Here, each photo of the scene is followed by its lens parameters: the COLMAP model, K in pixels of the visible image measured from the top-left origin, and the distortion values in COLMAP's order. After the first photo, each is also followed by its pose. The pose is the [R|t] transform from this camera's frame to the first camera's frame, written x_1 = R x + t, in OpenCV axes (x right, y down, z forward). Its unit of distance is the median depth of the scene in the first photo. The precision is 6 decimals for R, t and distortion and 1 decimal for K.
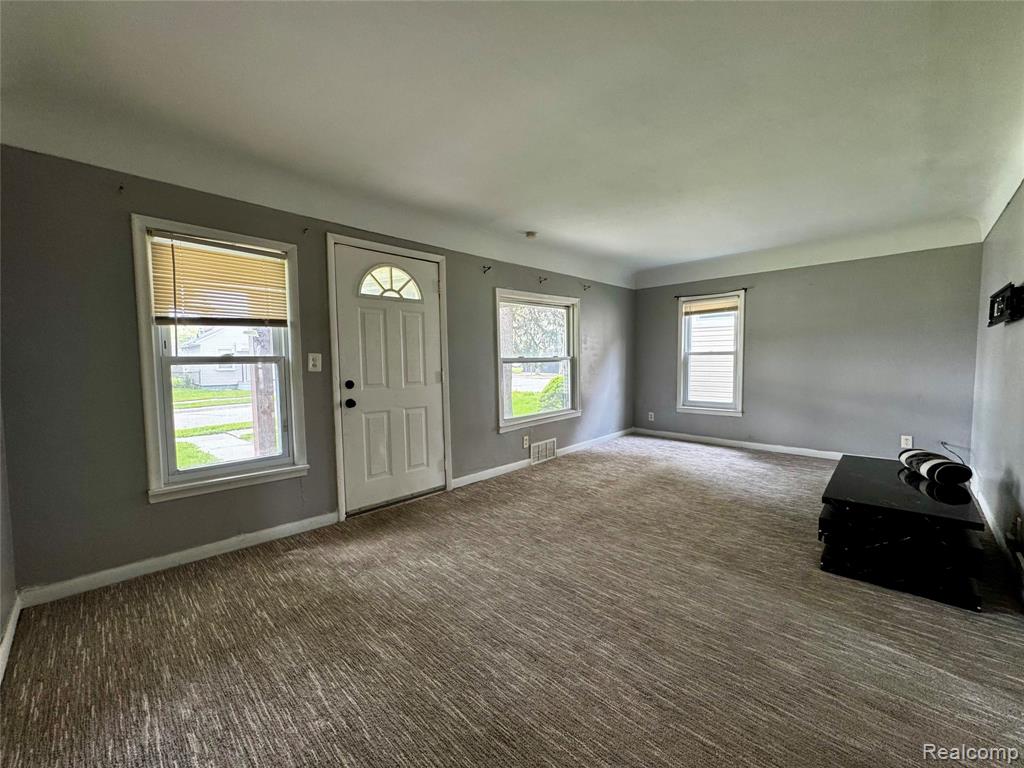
lens RADIAL K [[408.4, 0, 512.8], [0, 408.4, 384.2], [0, 0, 1]] dist [-0.001276, 0.000425]
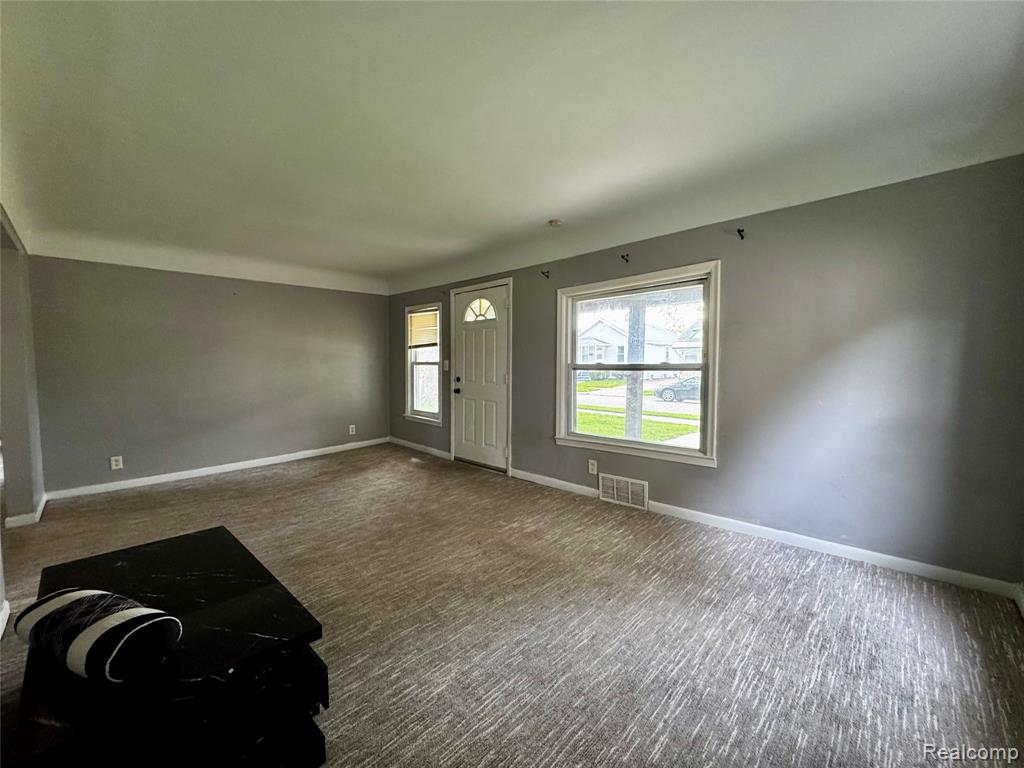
lens RADIAL K [[408.4, 0, 512.8], [0, 408.4, 384.2], [0, 0, 1]] dist [-0.001276, 0.000425]
pose [[0.006719, 0.065968, -0.997799, 1.046456], [-0.059799, 0.996062, 0.065451, -0.084435], [0.998188, 0.059228, 0.010638, 1.027534]]
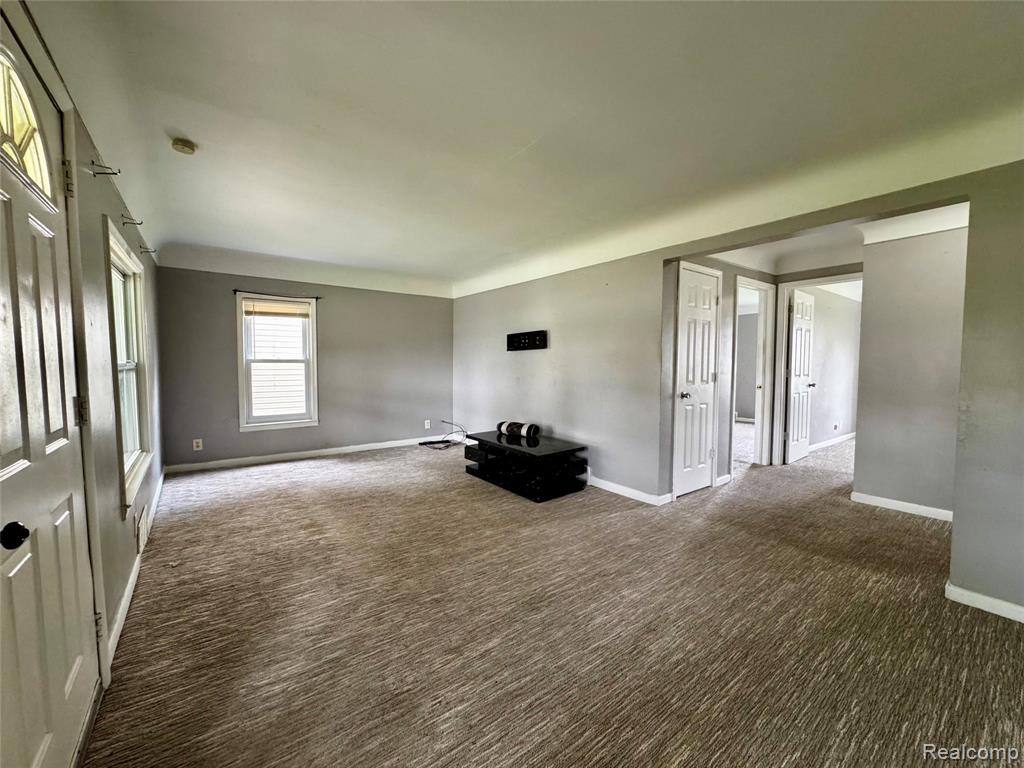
lens RADIAL K [[408.4, 0, 512.8], [0, 408.4, 384.2], [0, 0, 1]] dist [-0.001276, 0.000425]
pose [[0.146772, -0.036655, 0.988491, -0.509003], [0.056910, 0.997971, 0.028556, -0.031598], [-0.987532, 0.052064, 0.148560, 0.544092]]
